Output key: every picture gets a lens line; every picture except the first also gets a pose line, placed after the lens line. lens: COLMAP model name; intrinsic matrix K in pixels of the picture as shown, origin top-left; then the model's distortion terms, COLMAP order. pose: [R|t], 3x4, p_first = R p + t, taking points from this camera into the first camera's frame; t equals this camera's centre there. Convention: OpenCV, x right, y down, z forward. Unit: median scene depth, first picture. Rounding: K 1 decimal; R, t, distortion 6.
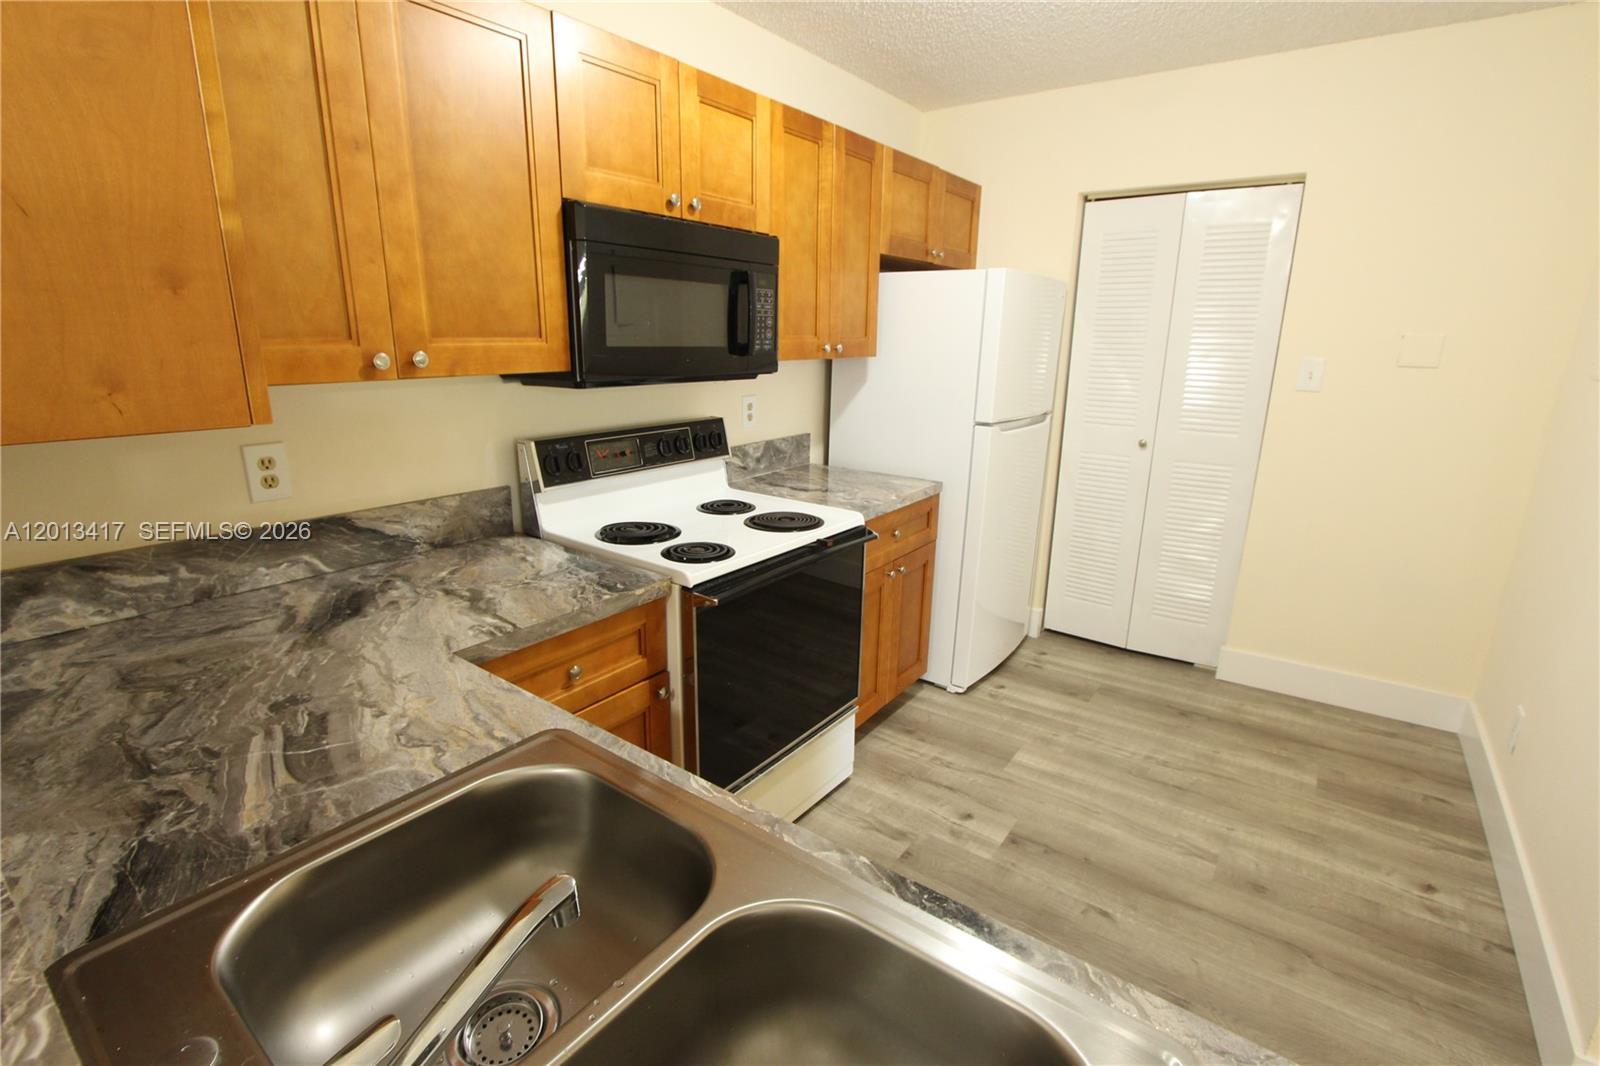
lens RADIAL K [[736.7, 0, 793.3], [0, 736.7, 534.4], [0, 0, 1]] dist [-0.019499, 0.002266]
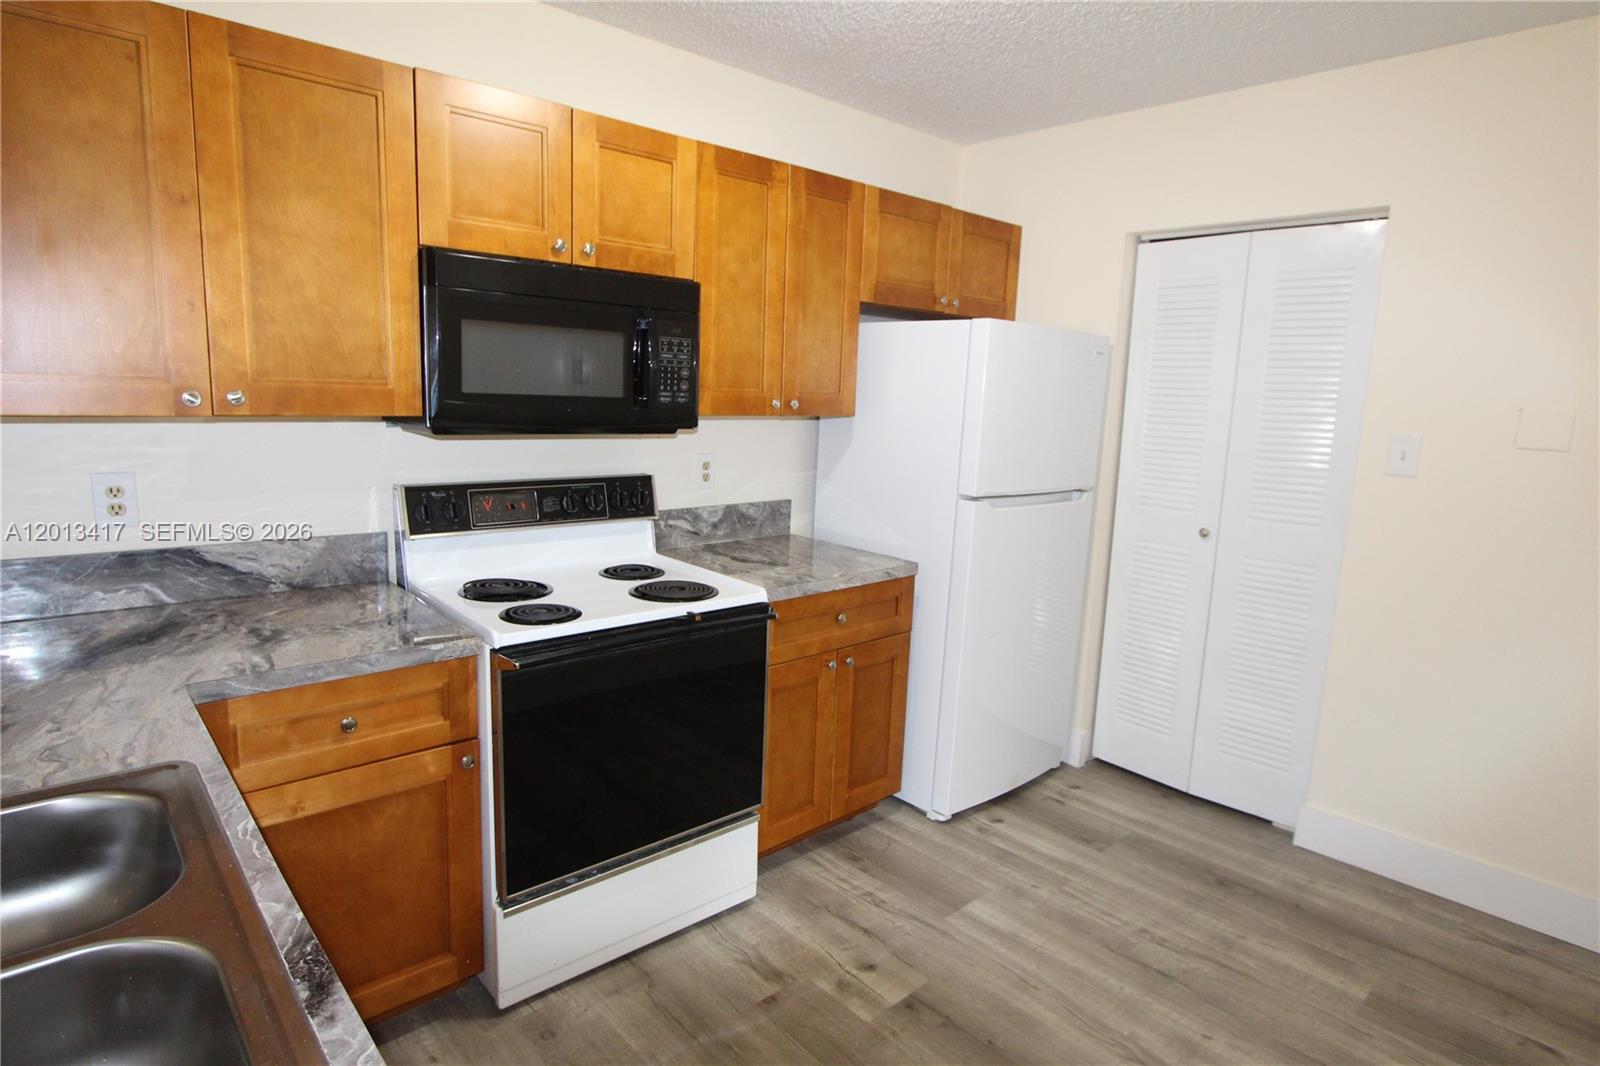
lens RADIAL K [[868.8, 0, 801.0], [0, 868.8, 534.7], [0, 0, 1]] dist [-0.011352, 0.000572]
pose [[0.980178, 0.057888, -0.189471, 0.315200], [-0.077055, 0.992452, -0.095407, 0.003524], [0.182518, 0.108116, 0.977240, -0.010290]]
